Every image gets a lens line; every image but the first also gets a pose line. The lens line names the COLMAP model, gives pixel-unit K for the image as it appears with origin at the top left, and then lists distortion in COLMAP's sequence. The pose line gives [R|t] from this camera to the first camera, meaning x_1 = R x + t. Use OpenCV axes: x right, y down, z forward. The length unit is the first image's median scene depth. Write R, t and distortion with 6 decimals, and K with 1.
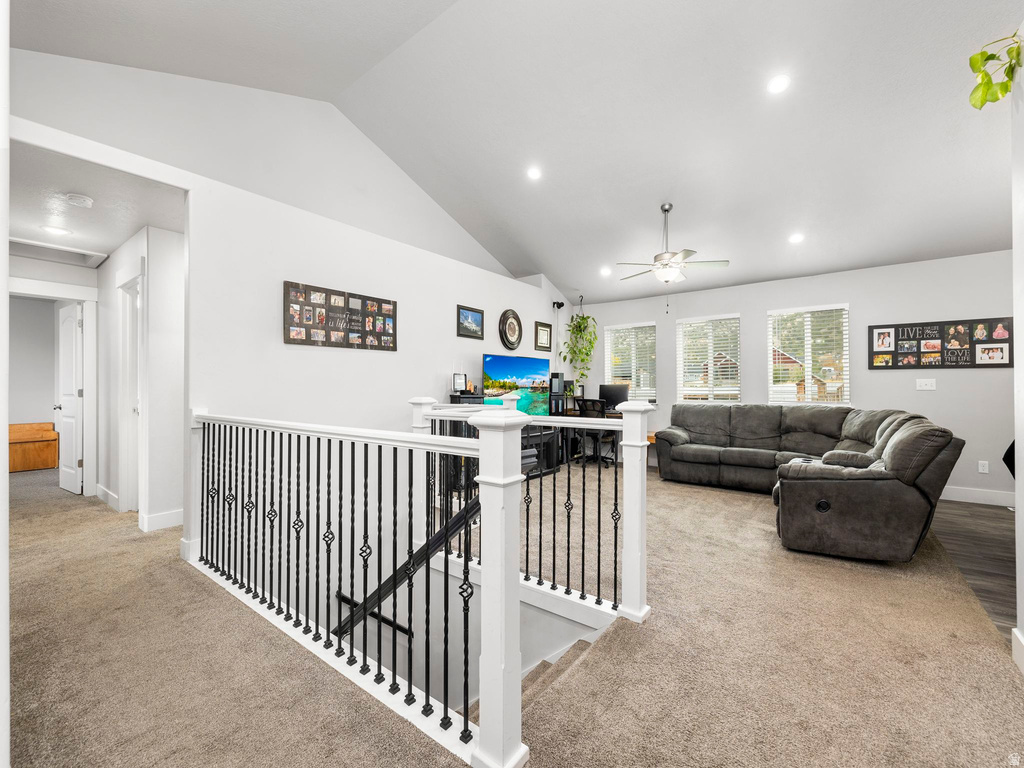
lens RADIAL K [[431.9, 0, 506.6], [0, 431.9, 381.2], [0, 0, 1]] dist [0.003603, -0.001069]
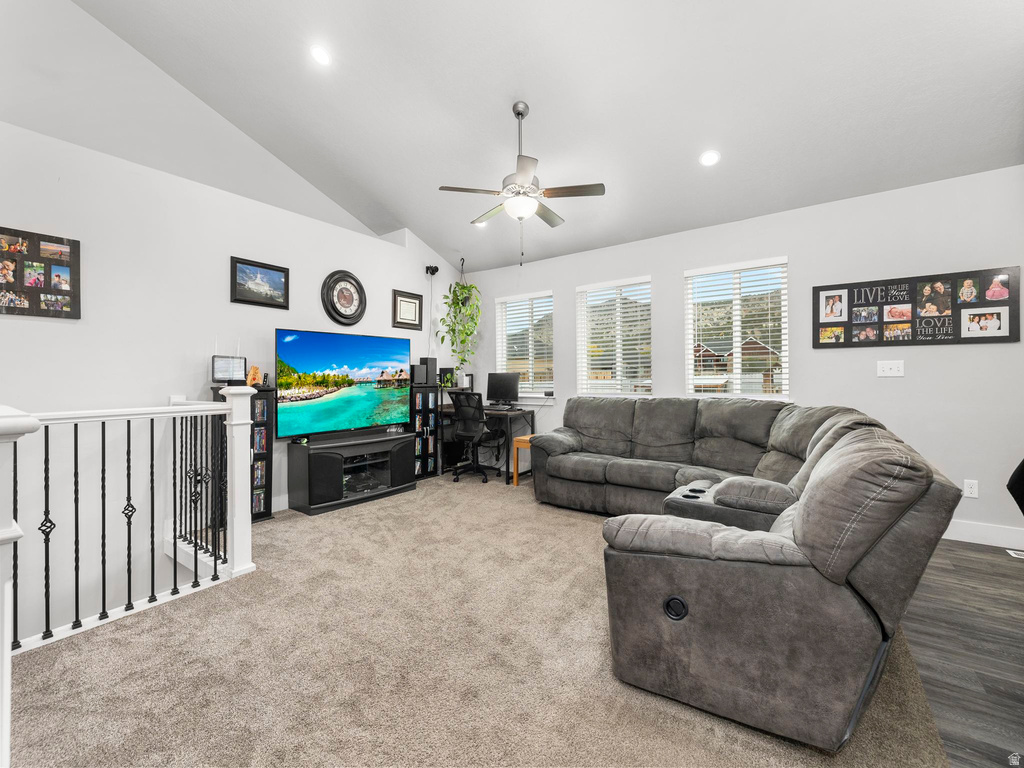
lens RADIAL K [[431.9, 0, 504.9], [0, 431.9, 378.9], [0, 0, 1]] dist [0.003603, -0.001069]
pose [[0.999522, -0.005248, 0.030468, 0.352806], [0.004866, 0.999909, 0.012611, 0.013362], [-0.030531, -0.012456, 0.999456, 0.347653]]
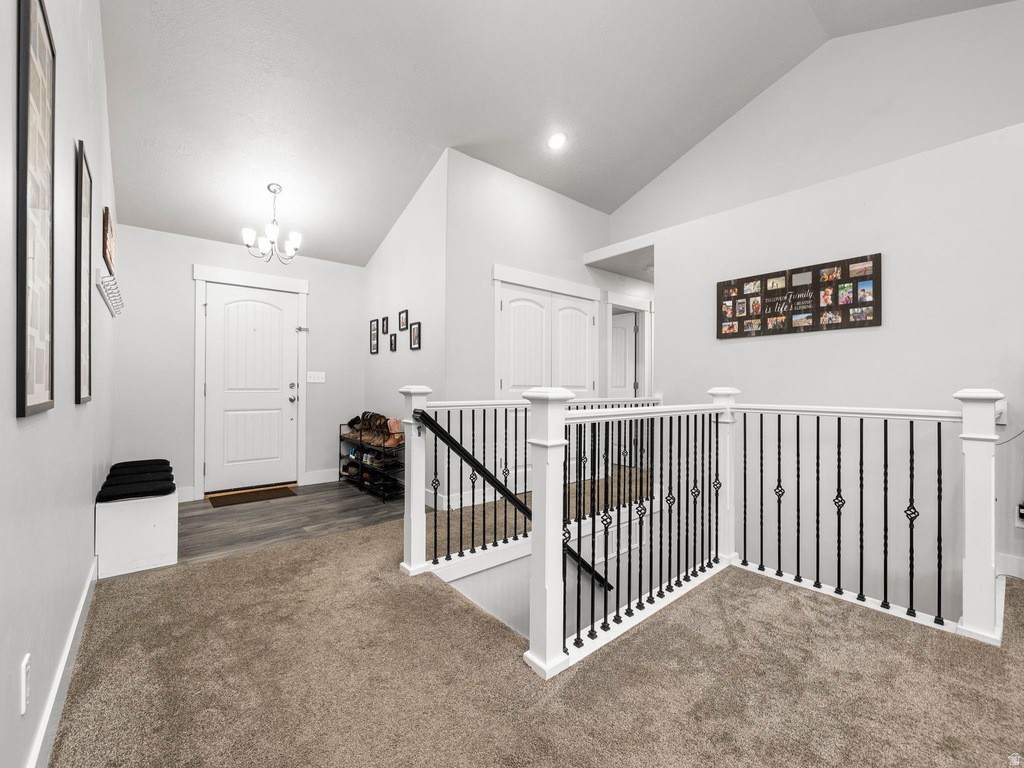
lens RADIAL K [[431.9, 0, 499.8], [0, 431.9, 379.5], [0, 0, 1]] dist [0.003603, -0.001069]
pose [[-0.227512, -0.010844, -0.973715, 0.556787], [0.008134, 0.999882, -0.013036, 0.020838], [0.973741, -0.010886, -0.227397, 0.571716]]
